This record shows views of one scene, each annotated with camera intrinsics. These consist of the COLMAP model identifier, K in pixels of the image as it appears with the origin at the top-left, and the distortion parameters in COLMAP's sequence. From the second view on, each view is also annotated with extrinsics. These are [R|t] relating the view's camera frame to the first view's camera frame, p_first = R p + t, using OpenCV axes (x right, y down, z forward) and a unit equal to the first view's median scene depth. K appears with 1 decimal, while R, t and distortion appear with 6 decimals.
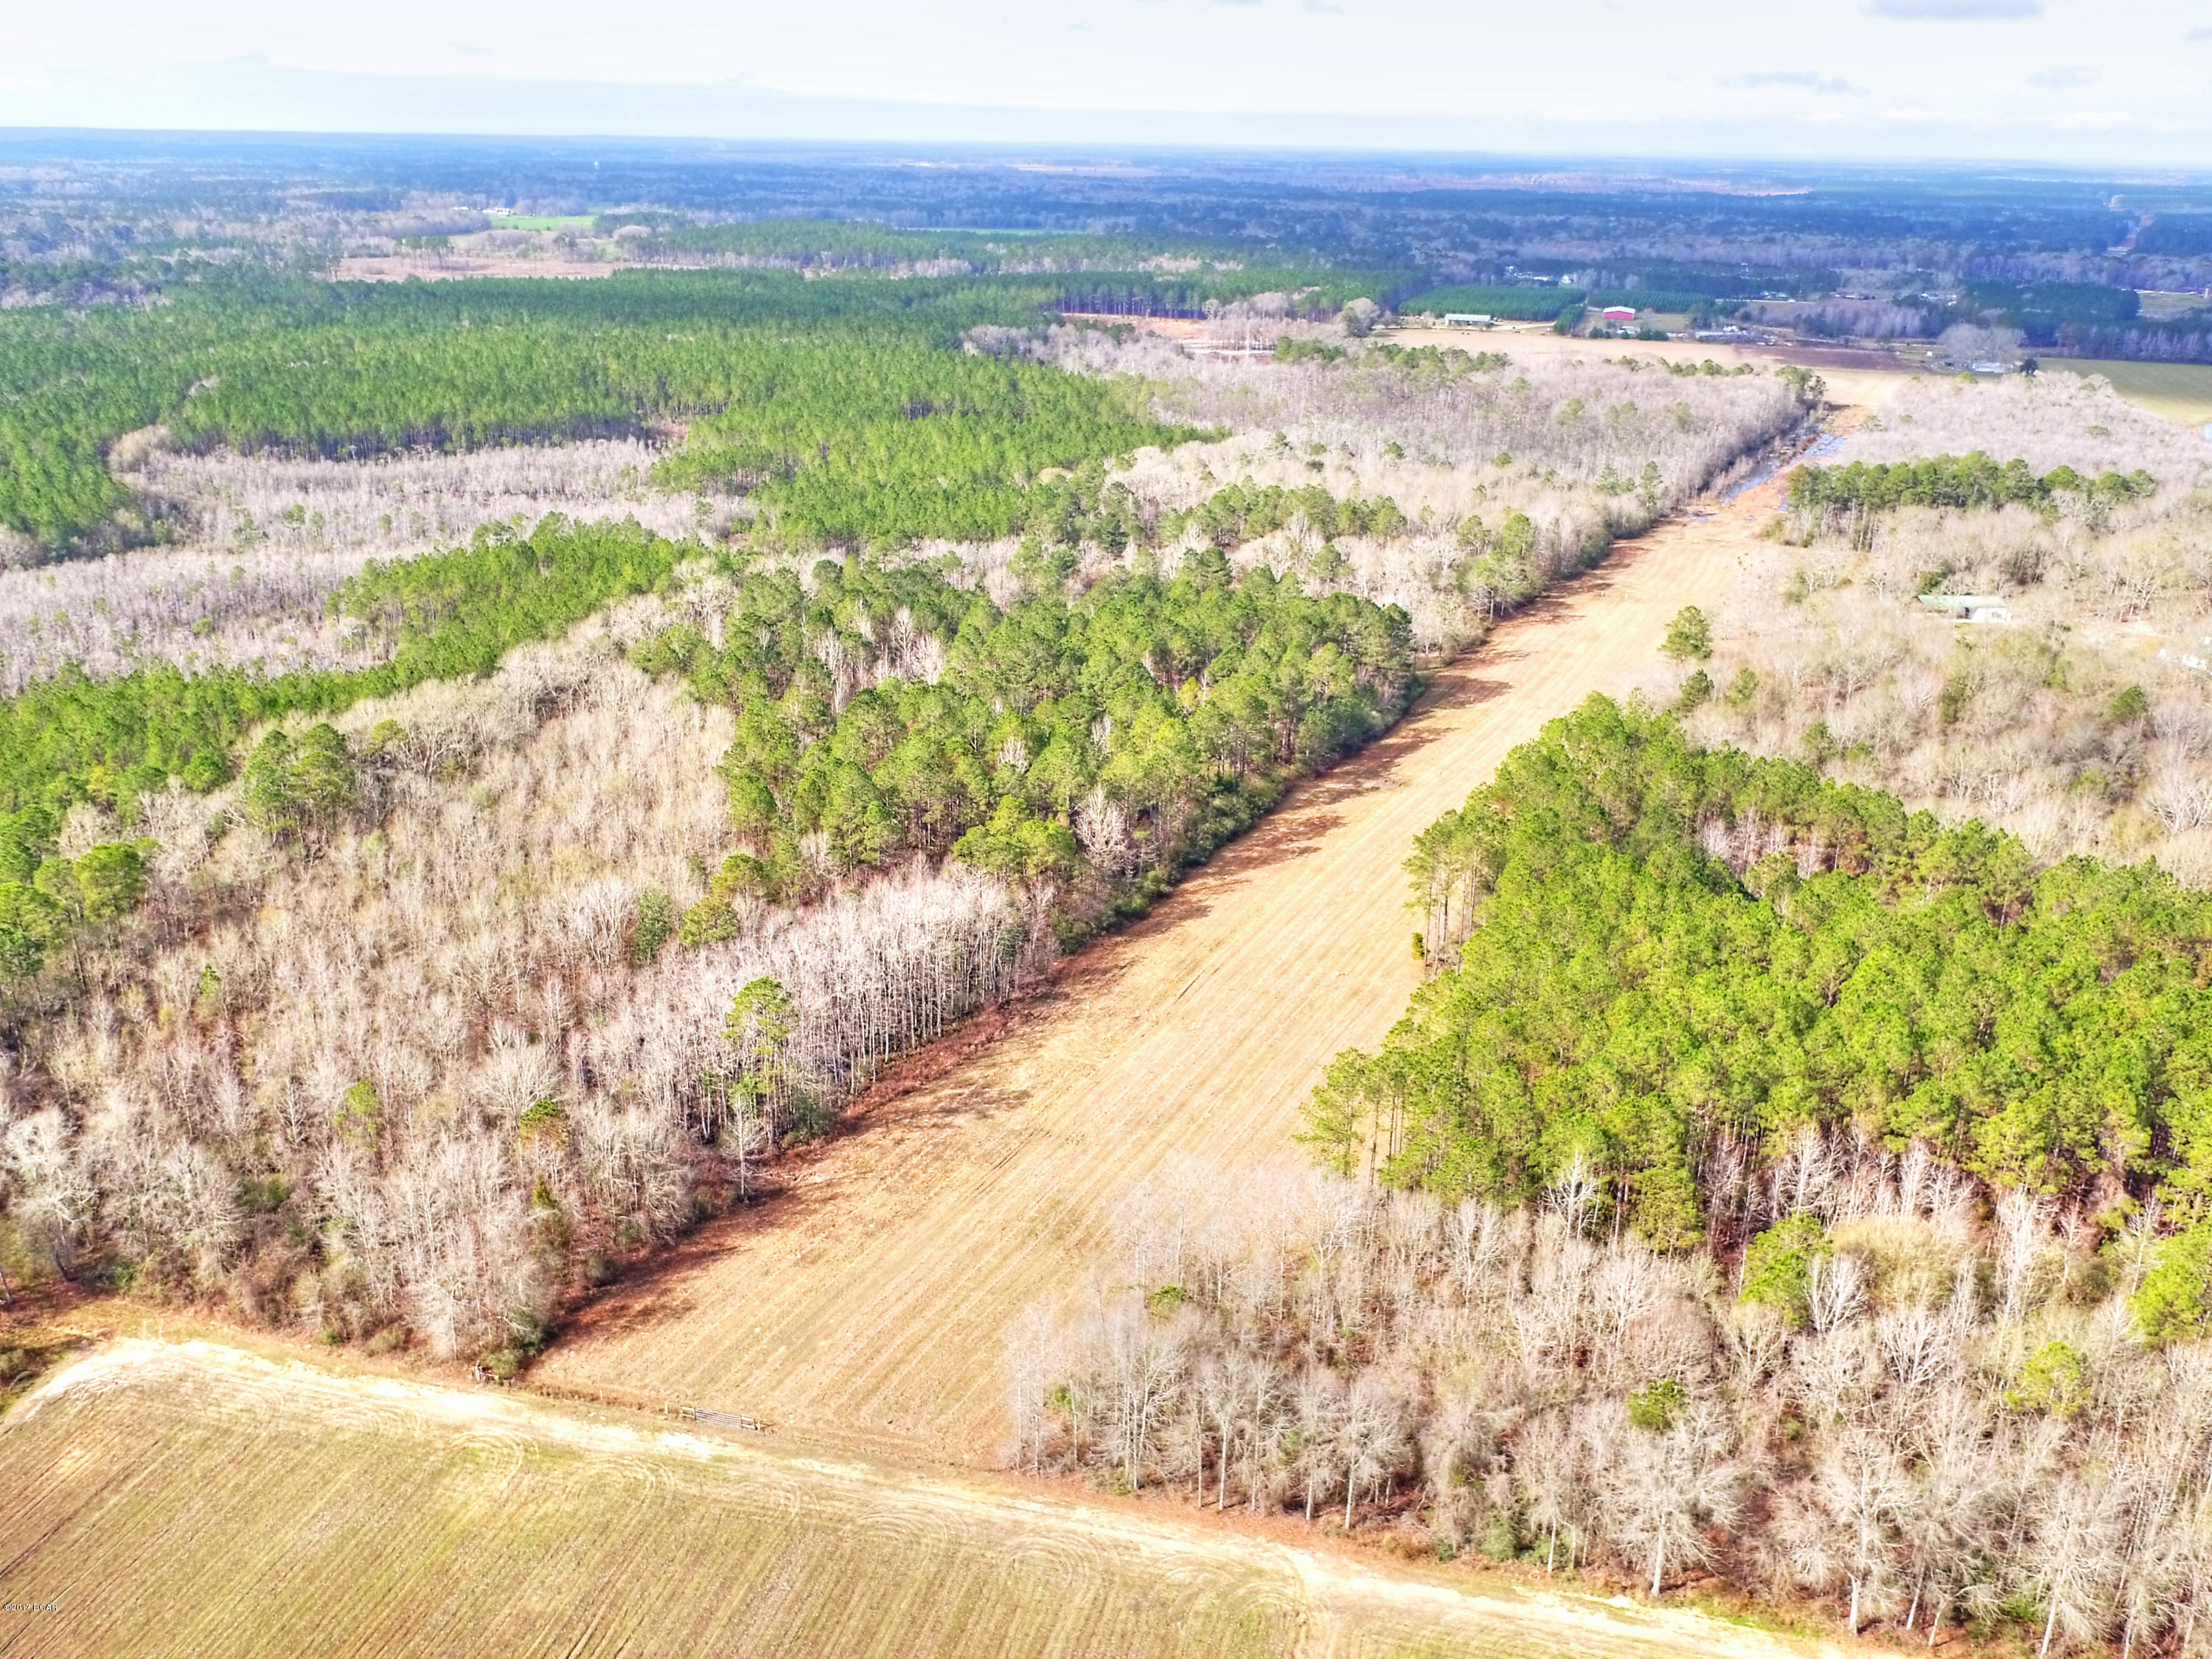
lens RADIAL K [[1960.7, 0, 1088.3], [0, 1960.7, 831.9], [0, 0, 1]] dist [0.002061, 0.003333]
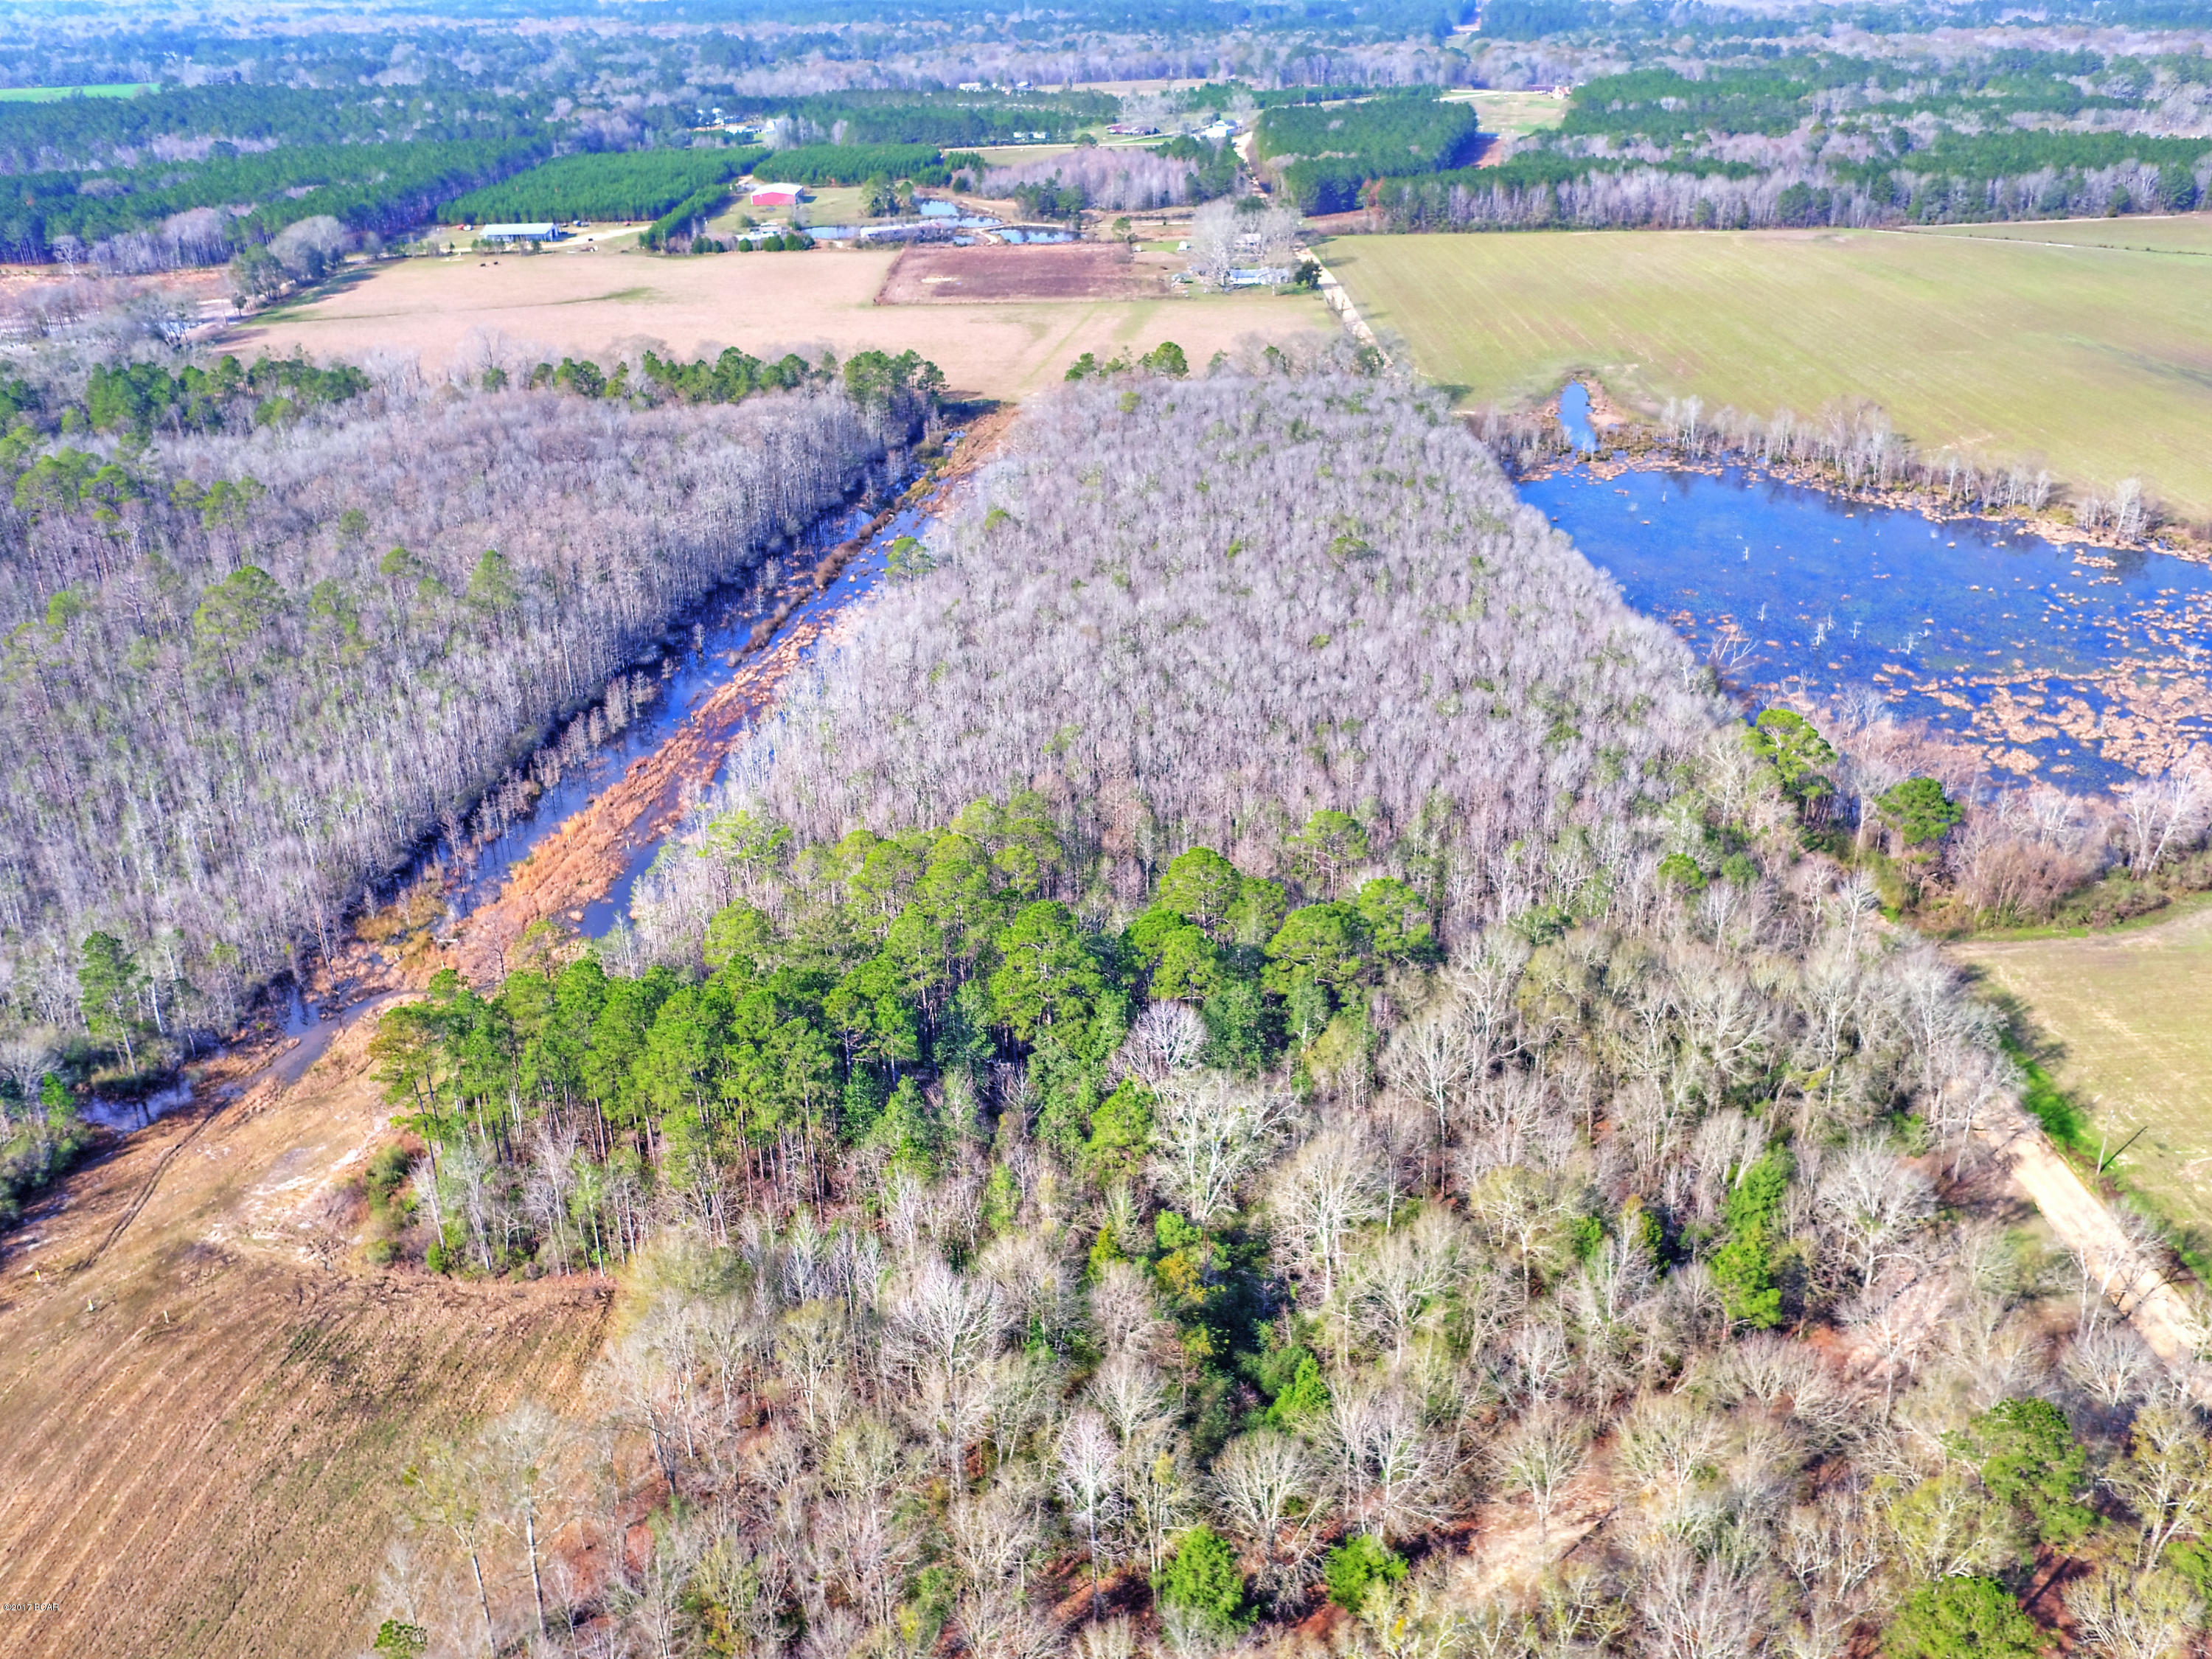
lens RADIAL K [[1960.7, 0, 1124.0], [0, 1960.7, 828.0], [0, 0, 1]] dist [0.002061, 0.003333]
pose [[0.955338, -0.159219, 0.248955, 0.169214], [0.136499, 0.984940, 0.106118, -0.097183], [-0.262102, -0.067397, 0.962684, 0.280713]]
